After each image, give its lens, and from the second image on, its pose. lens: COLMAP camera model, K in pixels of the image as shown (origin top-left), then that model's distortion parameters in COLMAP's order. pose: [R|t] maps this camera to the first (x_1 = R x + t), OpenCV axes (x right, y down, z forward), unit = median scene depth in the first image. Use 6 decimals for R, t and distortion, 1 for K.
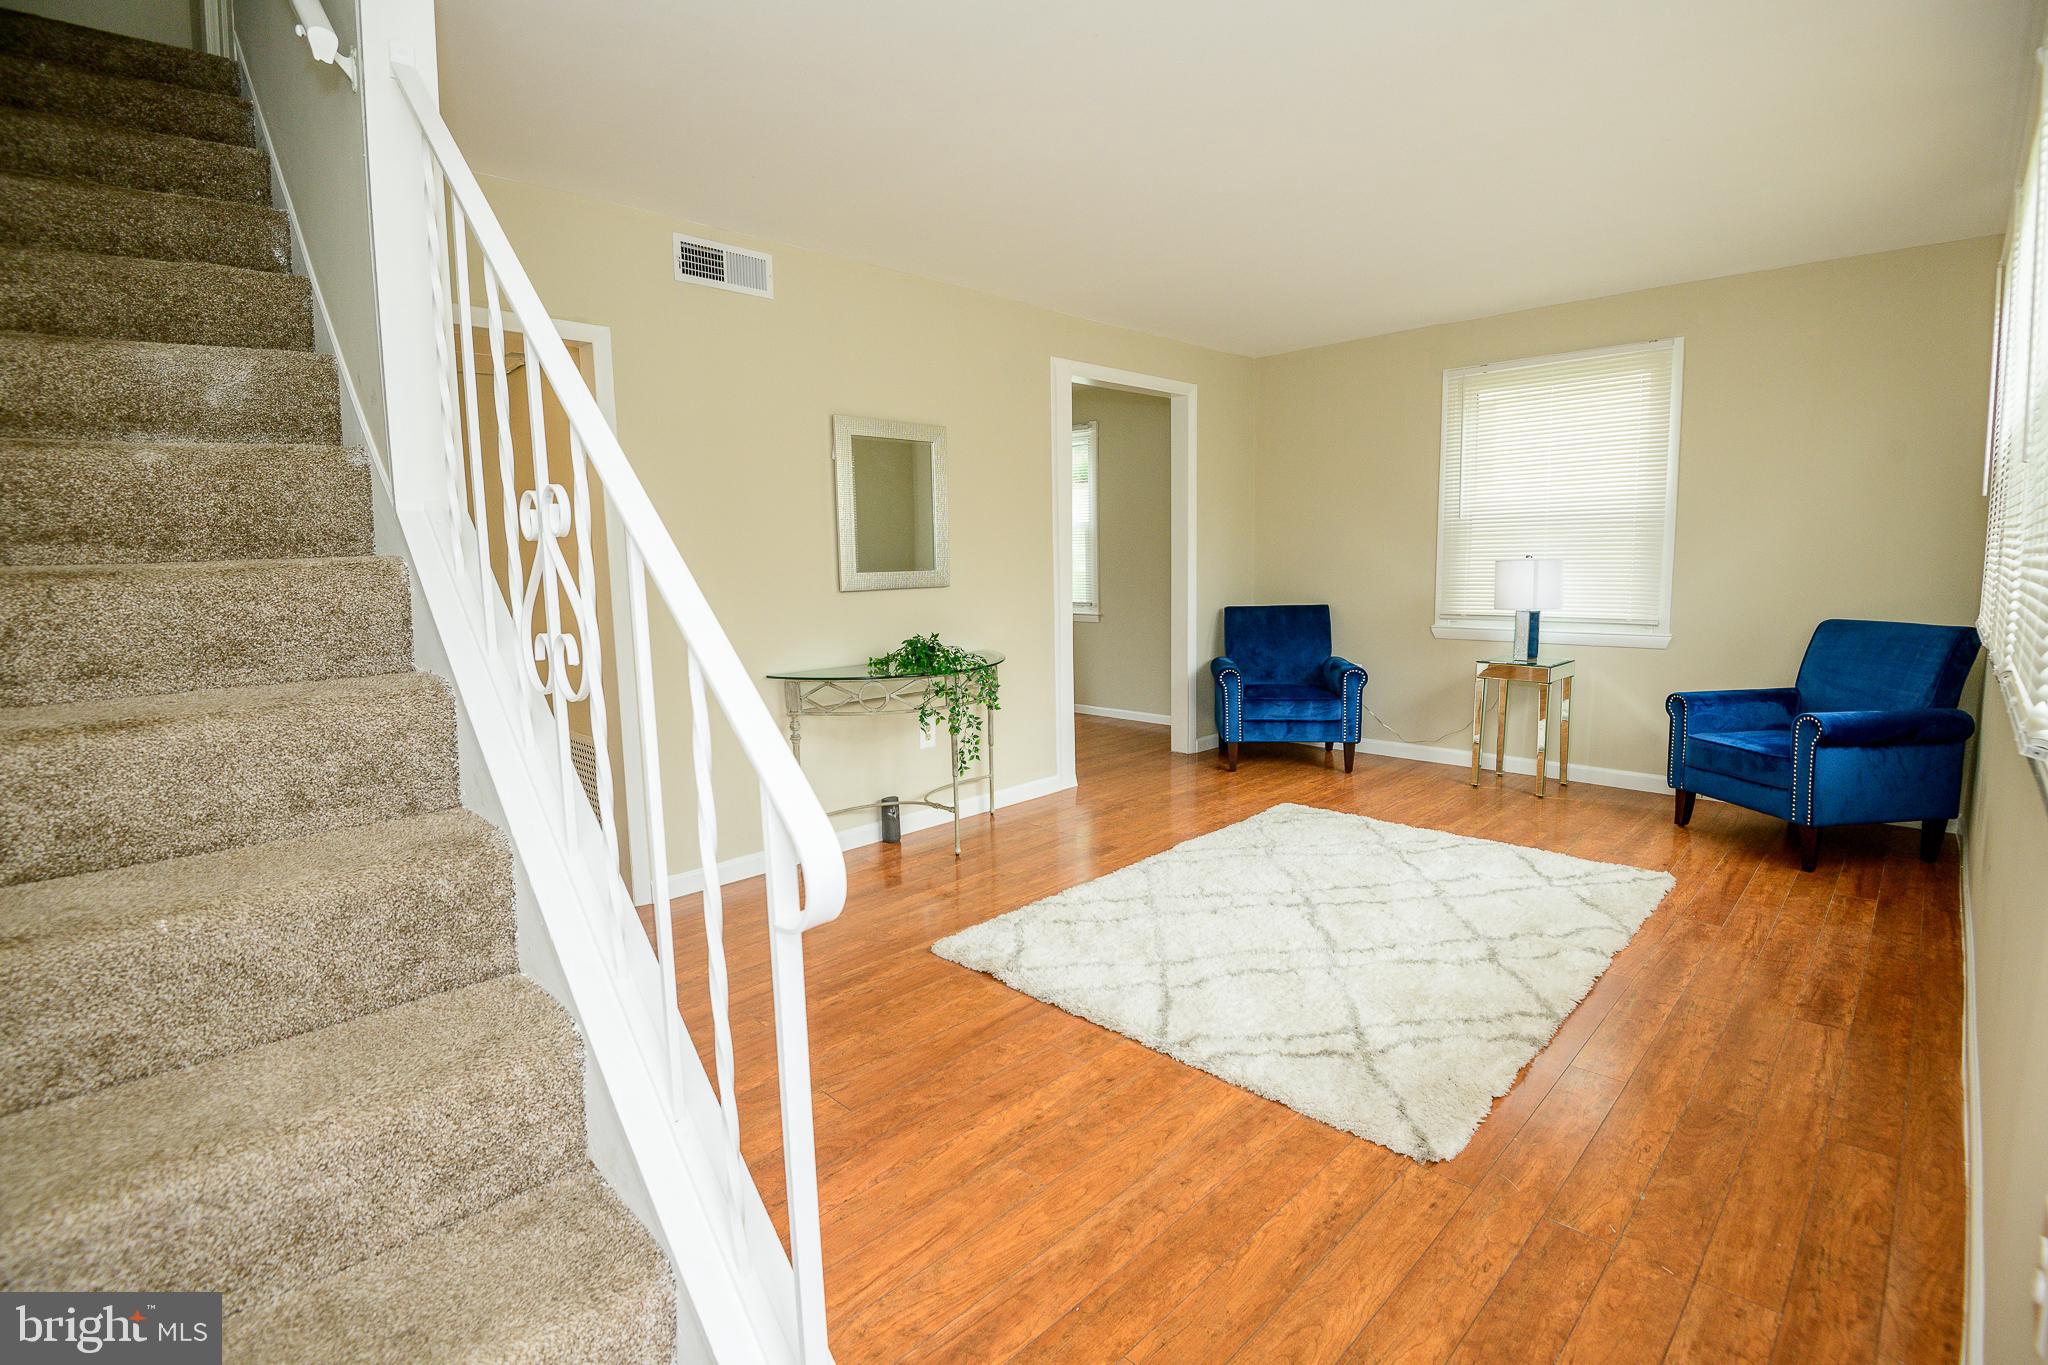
lens RADIAL K [[946.8, 0, 1038.9], [0, 946.8, 680.4], [0, 0, 1]] dist [-0.016313, -0.014236]
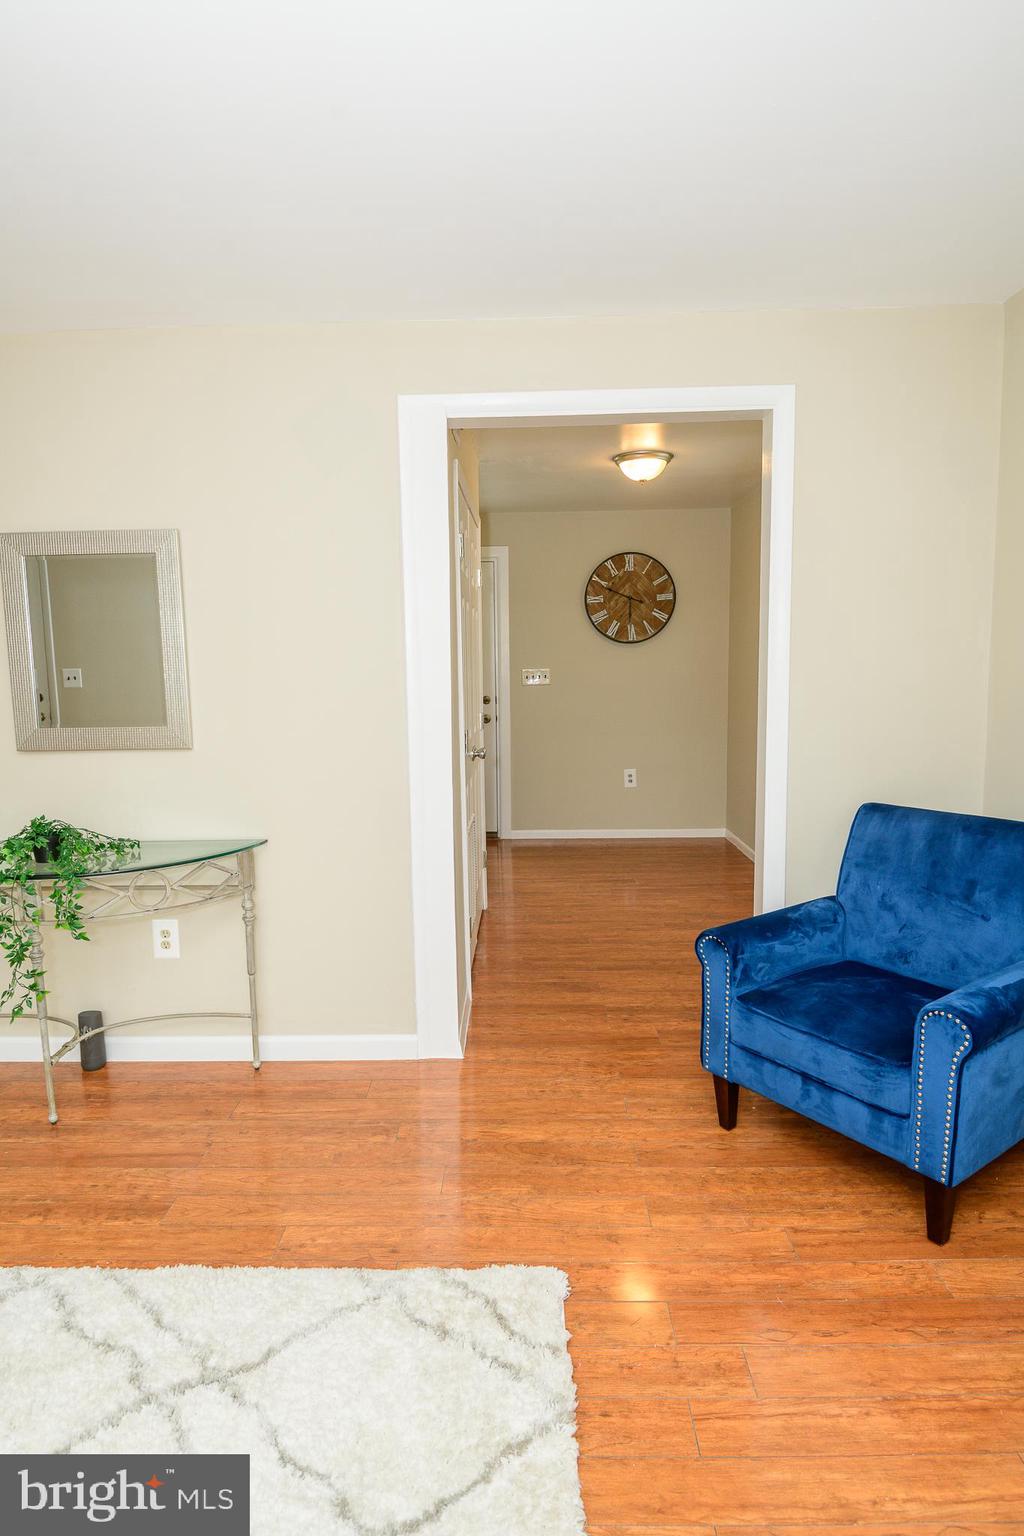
lens RADIAL K [[872.7, 0, 500.2], [0, 872.7, 755.0], [0, 0, 1]] dist [-0.004496, -0.001481]
pose [[0.680612, 0.093214, -0.726690, 0.680479], [-0.089355, 0.995030, 0.043945, -0.176526], [0.727175, 0.035024, 0.685559, 0.870096]]
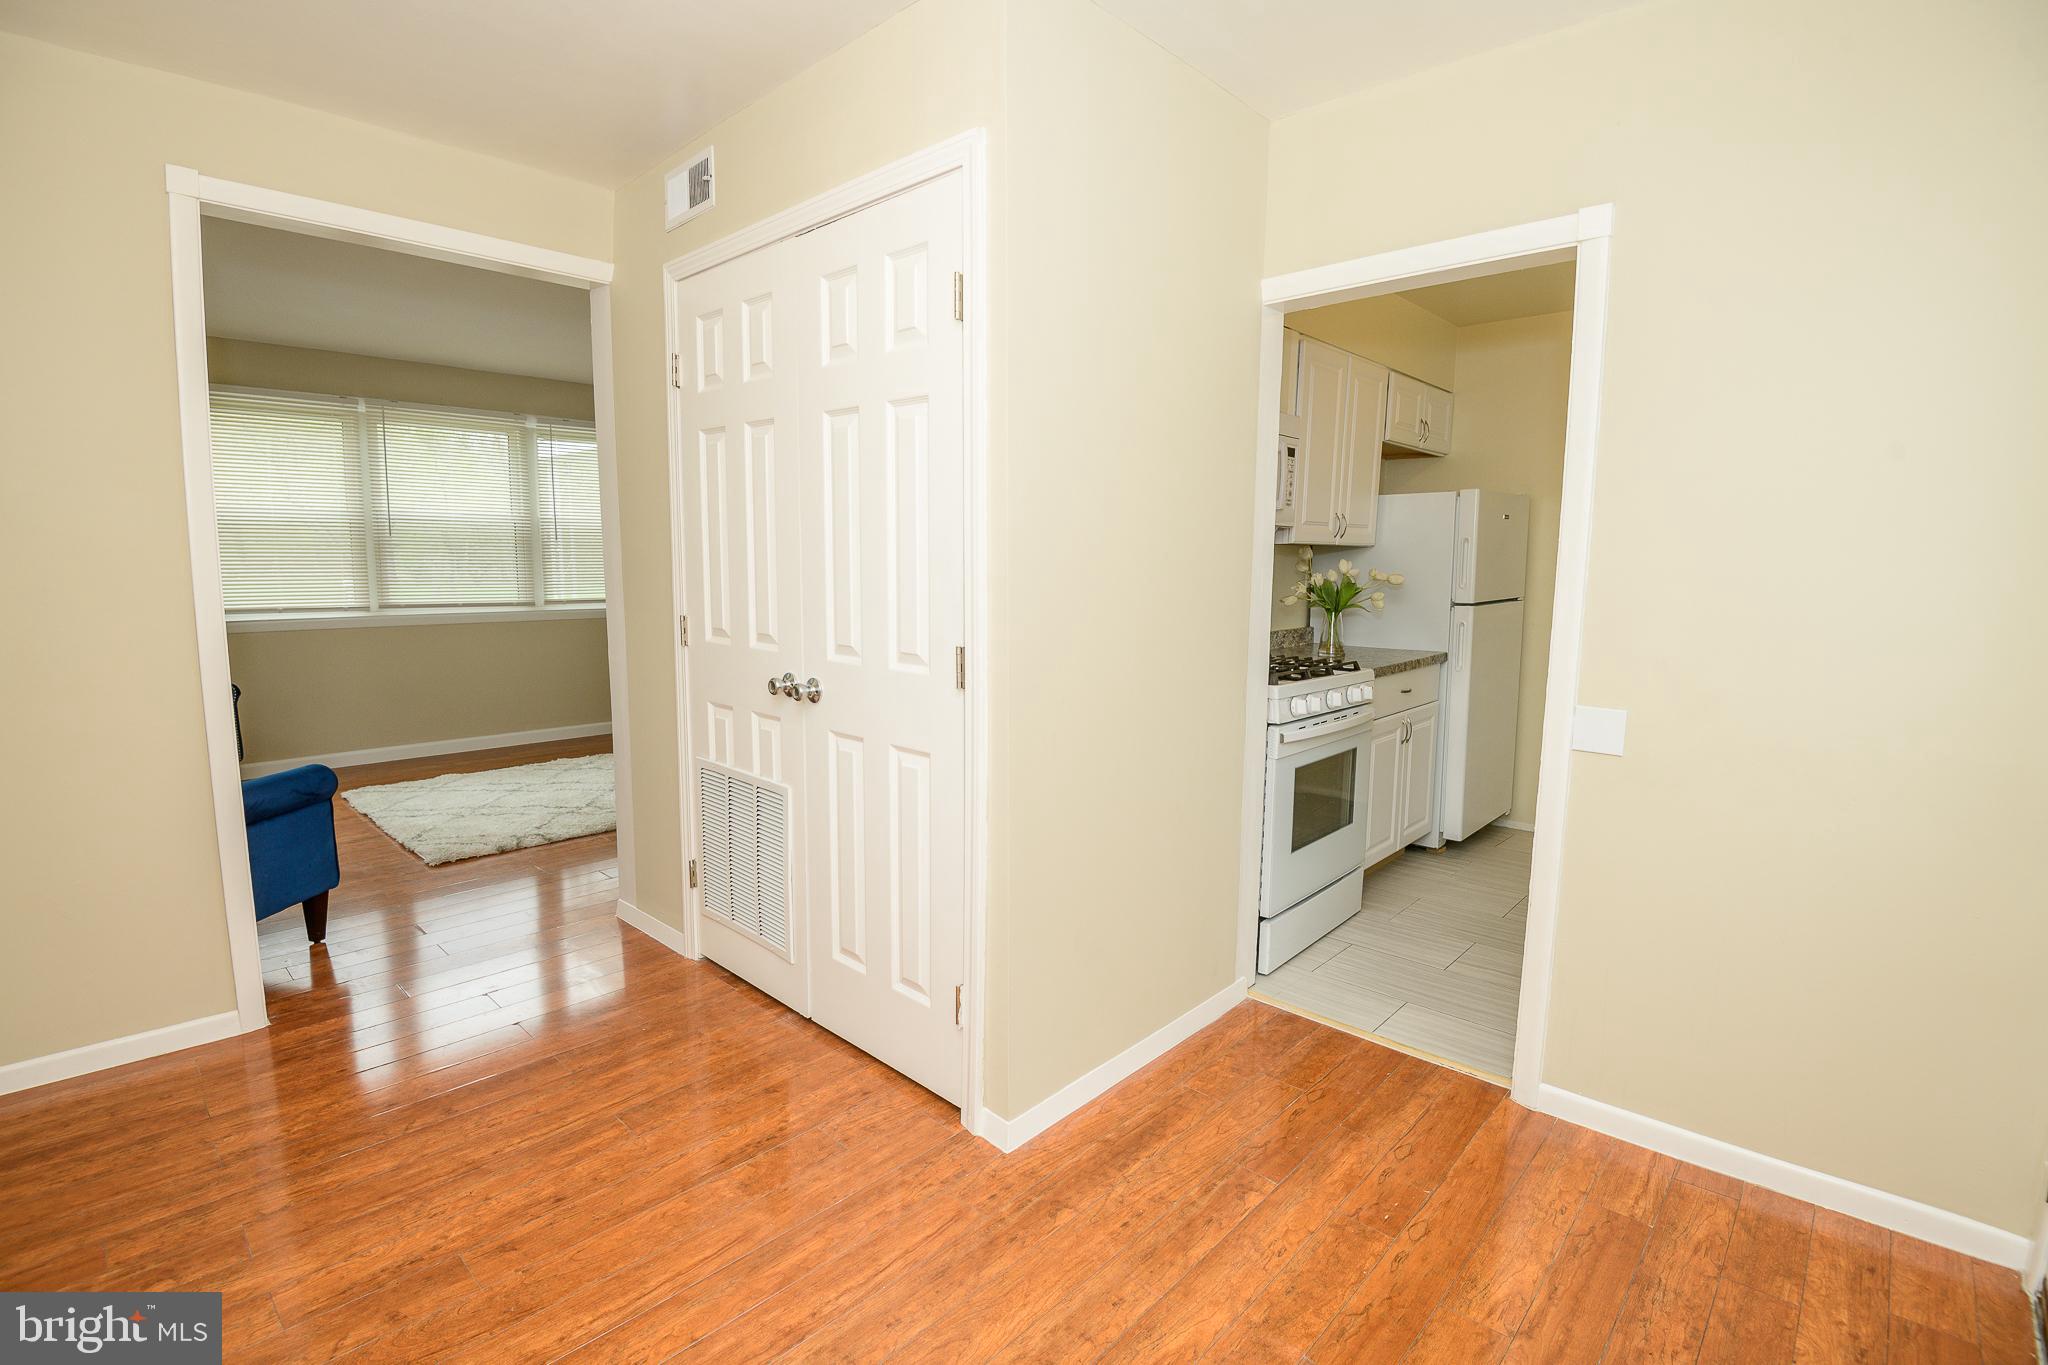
lens RADIAL K [[946.8, 0, 1029.4], [0, 946.8, 675.5], [0, 0, 1]] dist [-0.016313, -0.014236]
pose [[-0.999643, 0.011389, -0.024170, -0.285419], [0.004912, 0.967521, 0.252745, -0.298542], [0.026264, 0.252536, -0.967231, 2.238590]]
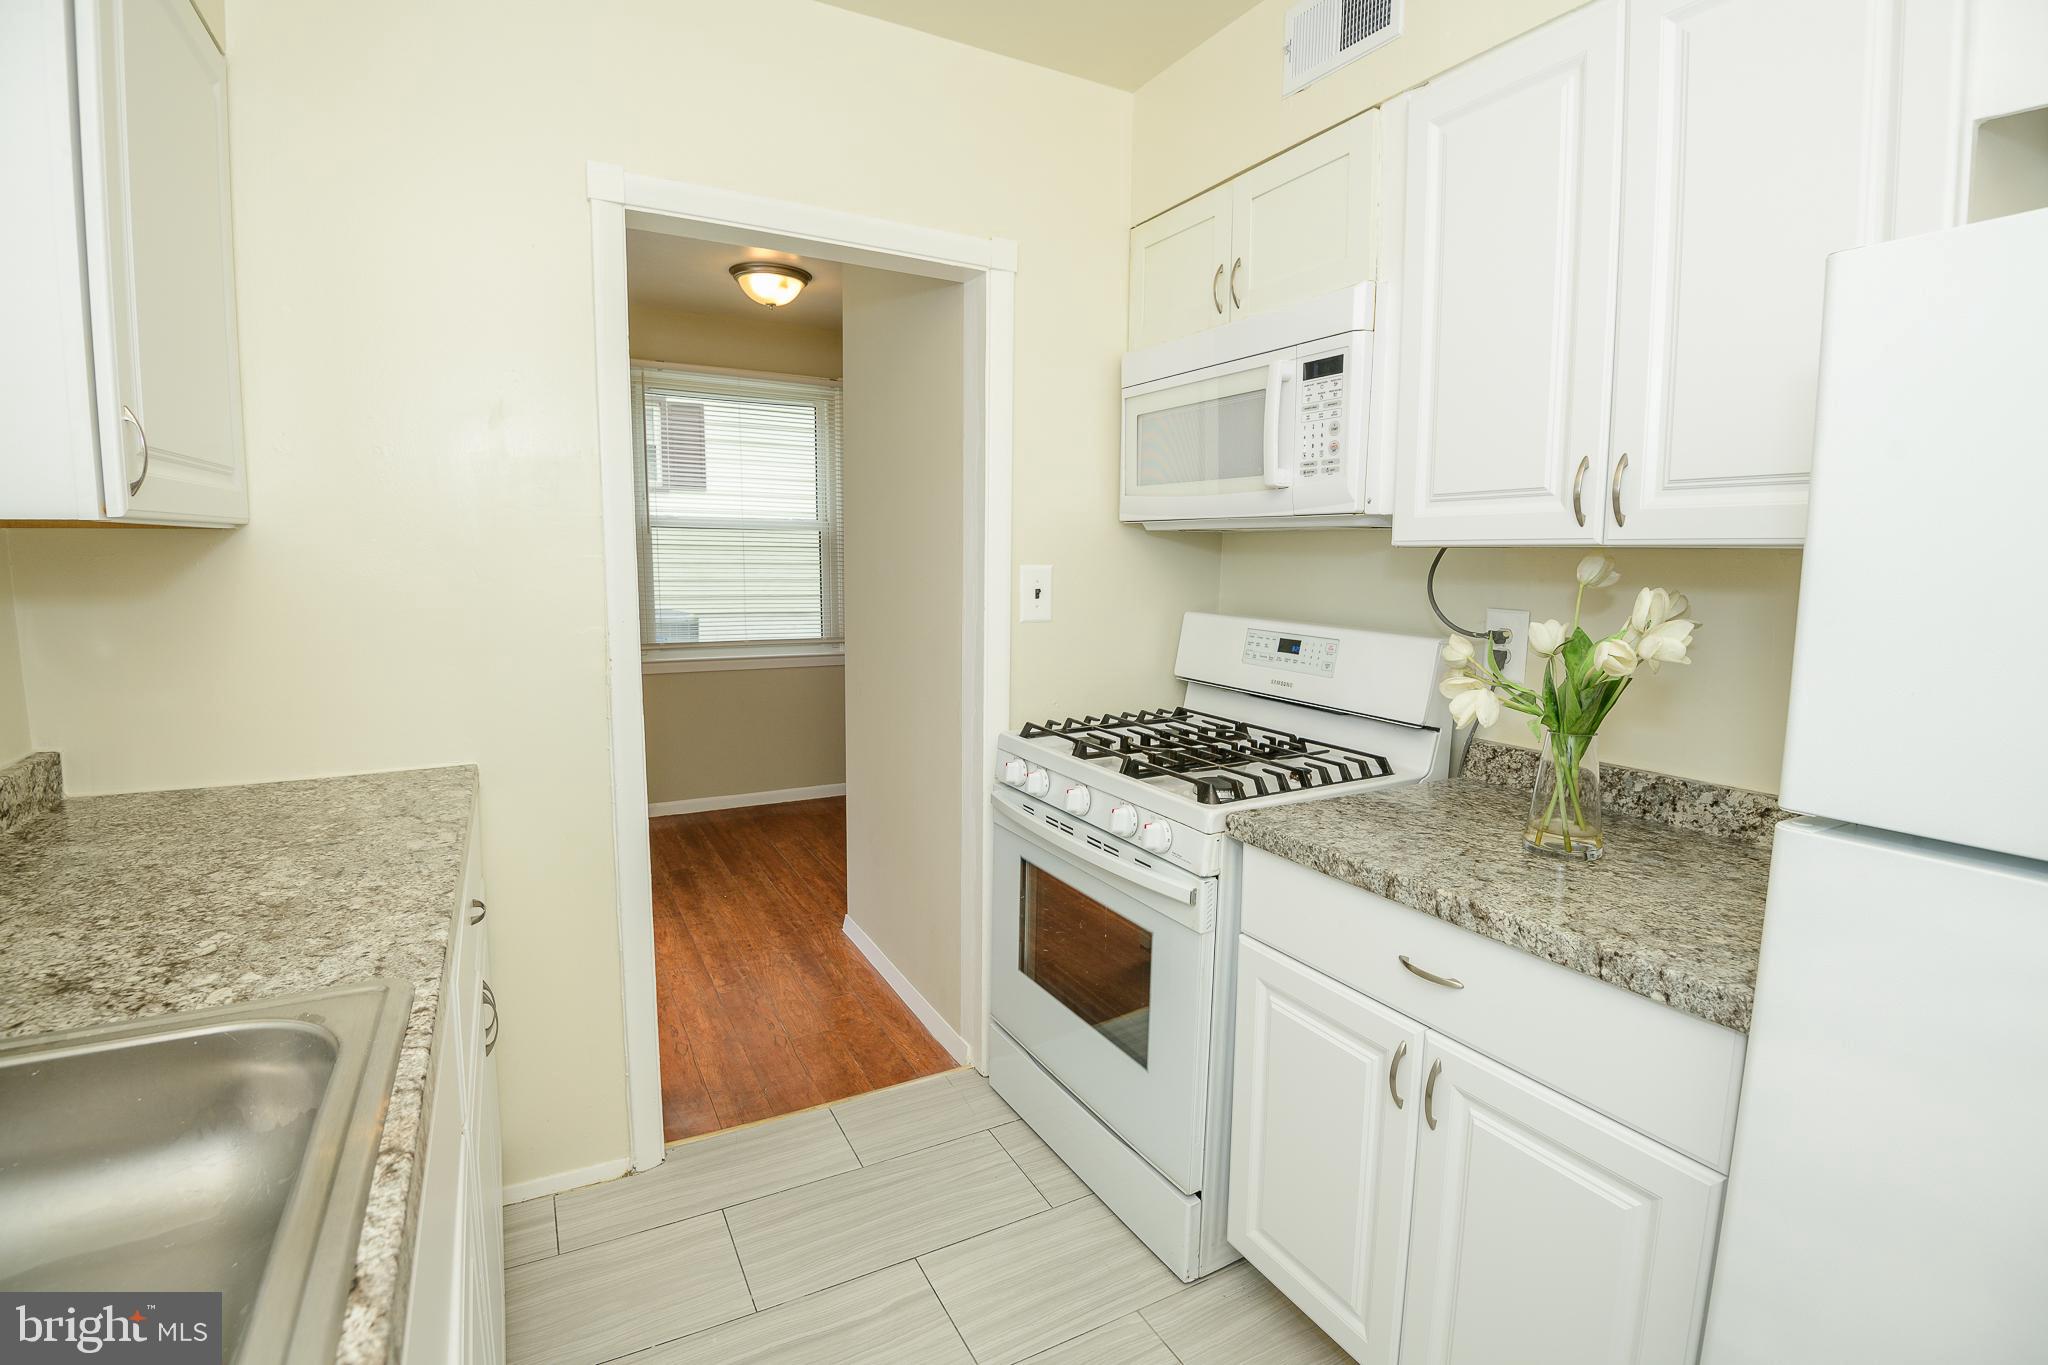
lens RADIAL K [[946.8, 0, 1030.3], [0, 946.8, 676.0], [0, 0, 1]] dist [-0.016313, -0.014236]
pose [[0.293138, -0.103587, 0.950442, -1.050016], [0.106093, 0.991498, 0.075340, -0.176319], [-0.950165, 0.078750, 0.301635, 1.325803]]
